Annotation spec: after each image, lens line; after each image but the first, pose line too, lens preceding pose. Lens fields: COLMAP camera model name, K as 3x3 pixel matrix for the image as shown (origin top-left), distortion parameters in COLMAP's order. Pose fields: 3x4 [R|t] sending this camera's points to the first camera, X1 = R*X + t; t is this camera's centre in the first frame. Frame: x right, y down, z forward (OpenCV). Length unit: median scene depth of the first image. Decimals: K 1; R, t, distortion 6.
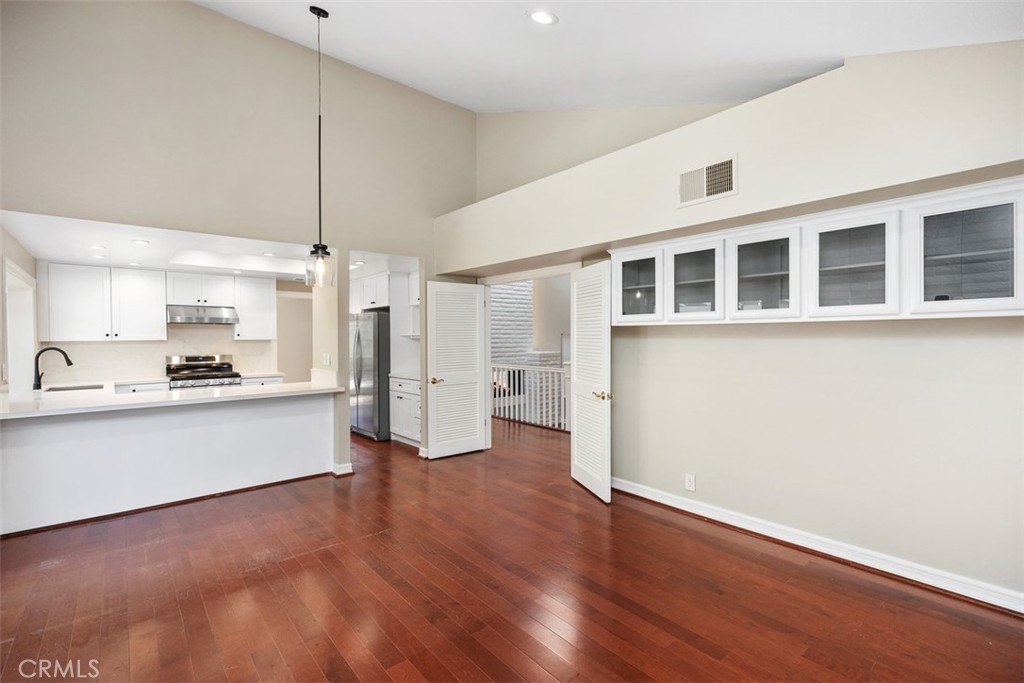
lens RADIAL K [[463.5, 0, 513.0], [0, 463.5, 341.1], [0, 0, 1]] dist [0.002871, 0.000375]
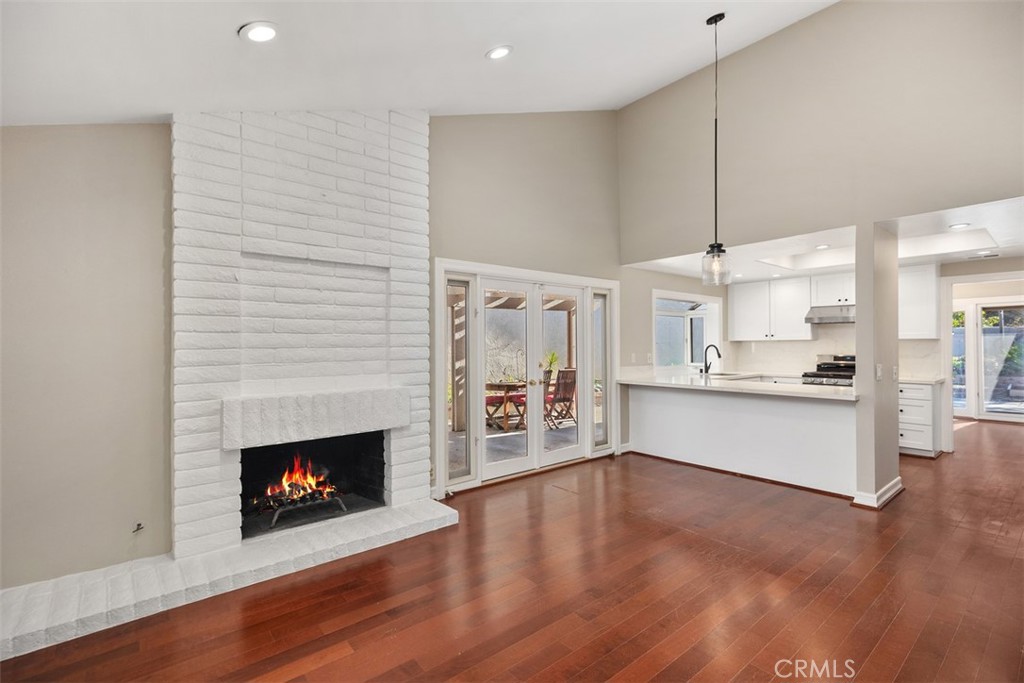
lens RADIAL K [[463.5, 0, 513.2], [0, 463.5, 342.8], [0, 0, 1]] dist [0.002871, 0.000375]
pose [[-0.027839, -0.000477, -0.999612, 0.384413], [-0.002324, 0.999997, -0.000413, 0.007766], [0.999610, 0.002311, -0.027840, 0.356249]]
